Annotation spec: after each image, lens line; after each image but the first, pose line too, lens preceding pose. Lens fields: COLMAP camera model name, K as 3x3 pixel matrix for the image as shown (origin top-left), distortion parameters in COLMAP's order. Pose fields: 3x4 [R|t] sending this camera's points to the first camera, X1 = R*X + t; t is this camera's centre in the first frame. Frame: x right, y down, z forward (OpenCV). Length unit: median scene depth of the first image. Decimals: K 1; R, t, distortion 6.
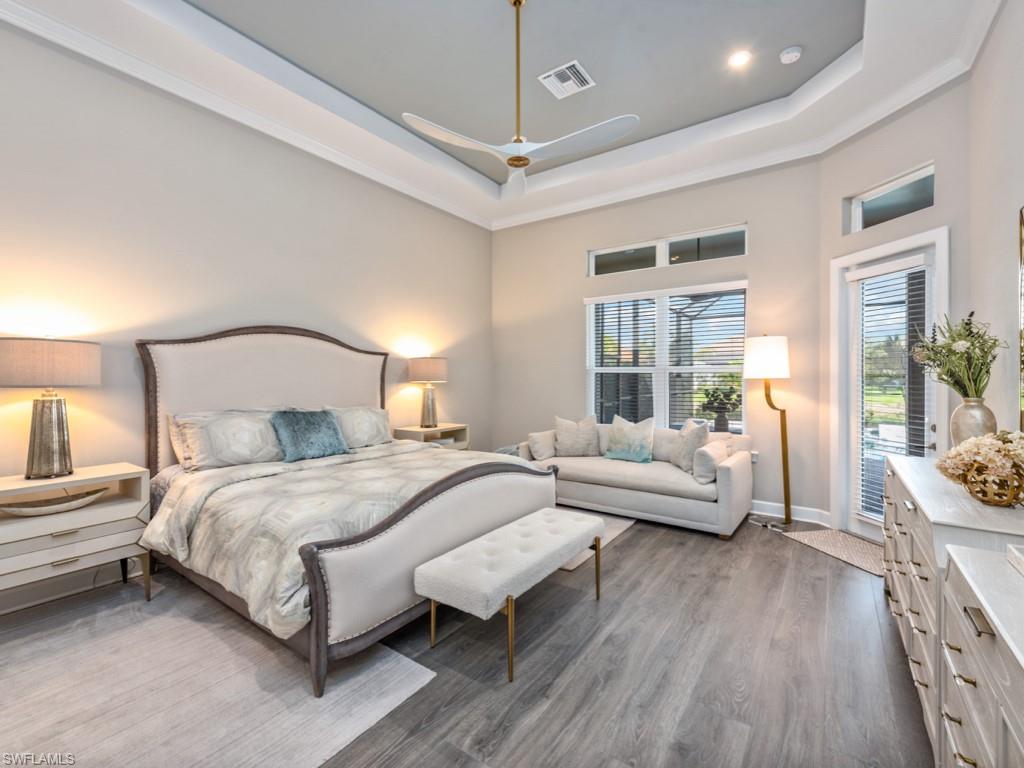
lens RADIAL K [[451.2, 0, 514.0], [0, 451.2, 380.5], [0, 0, 1]] dist [0.008255, -0.000173]
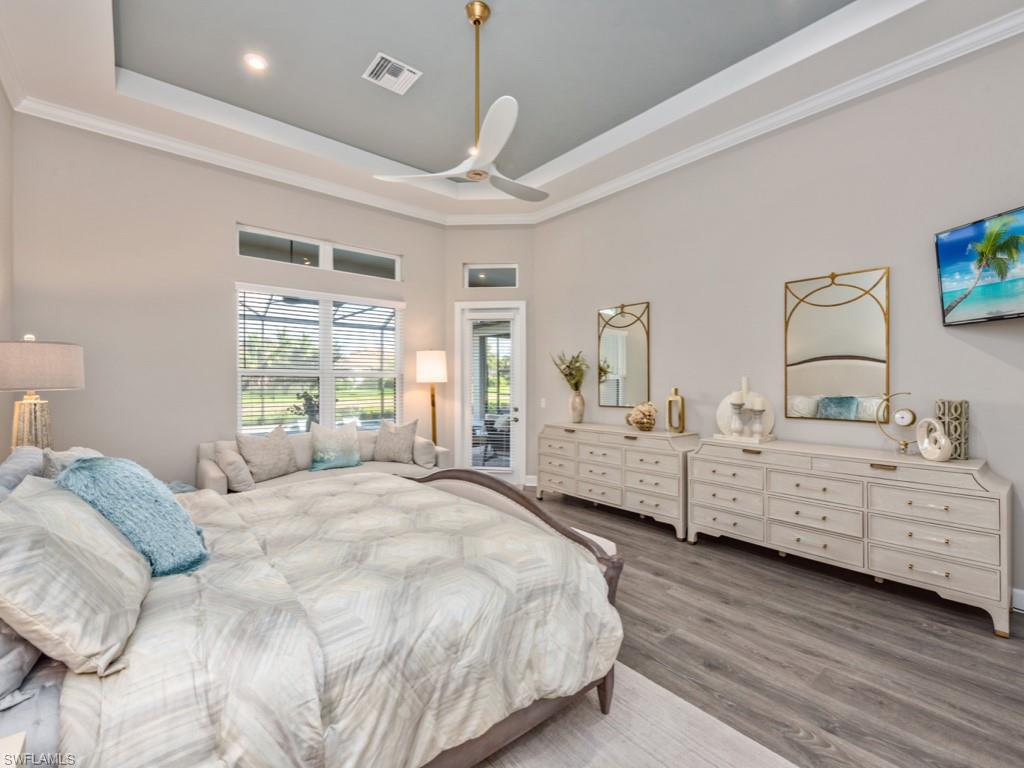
lens RADIAL K [[451.2, 0, 514.9], [0, 451.2, 383.0], [0, 0, 1]] dist [0.008255, -0.000173]
pose [[0.246241, -0.000460, 0.969208, -0.643731], [0.007934, 0.999967, -0.001542, 0.001675], [-0.969176, 0.008069, 0.246237, 0.436184]]
